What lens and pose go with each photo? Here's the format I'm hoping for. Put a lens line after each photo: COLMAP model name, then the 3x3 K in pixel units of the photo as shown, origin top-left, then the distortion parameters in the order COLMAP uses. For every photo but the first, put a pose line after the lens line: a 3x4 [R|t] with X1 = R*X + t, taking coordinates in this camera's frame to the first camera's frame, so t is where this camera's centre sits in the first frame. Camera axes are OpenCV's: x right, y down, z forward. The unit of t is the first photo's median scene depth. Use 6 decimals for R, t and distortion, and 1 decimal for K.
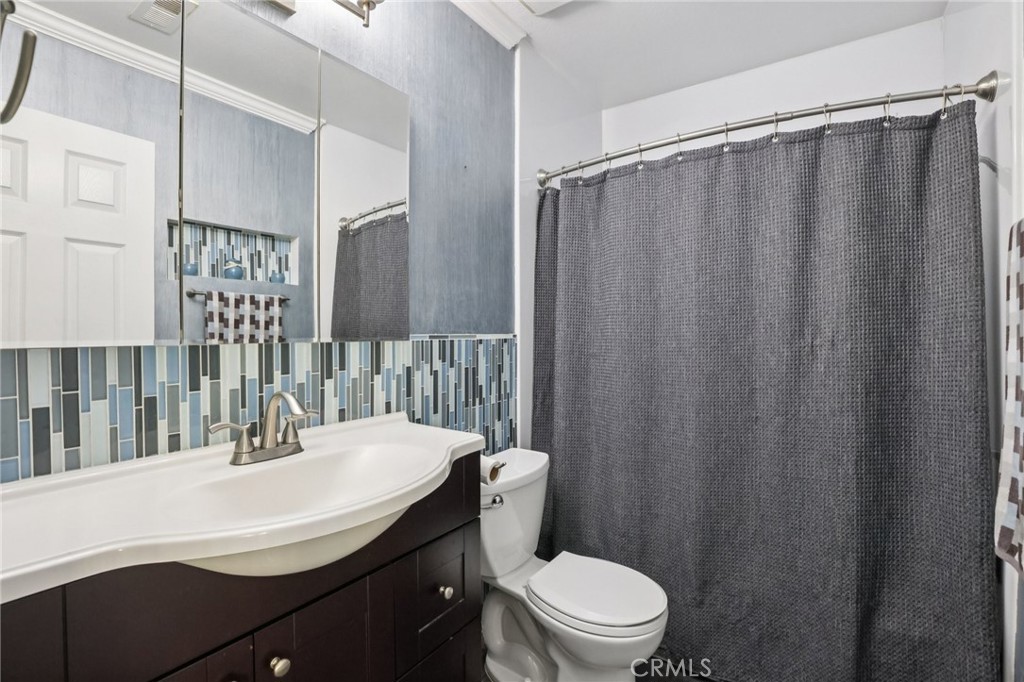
lens RADIAL K [[475.6, 0, 515.0], [0, 475.6, 336.8], [0, 0, 1]] dist [-0.024024, 0.001600]
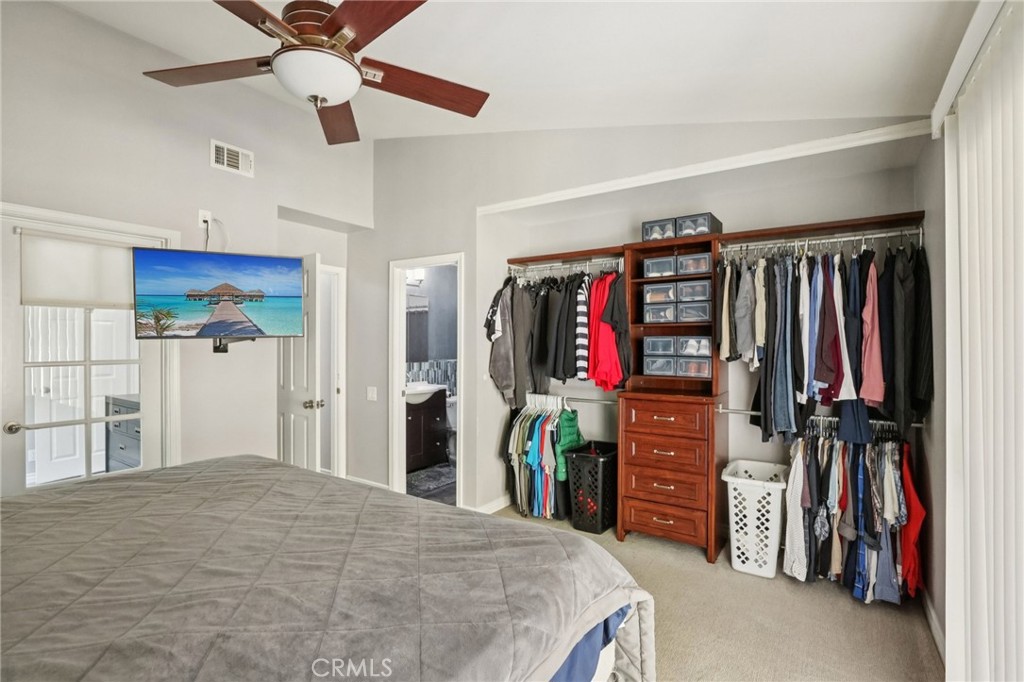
lens RADIAL K [[475.6, 0, 511.2], [0, 475.6, 342.6], [0, 0, 1]] dist [-0.024024, 0.001600]
pose [[0.999989, -0.003405, -0.003125, 0.424793], [0.003323, 0.999653, -0.026136, -0.043392], [0.003213, 0.026126, 0.999654, -2.625255]]
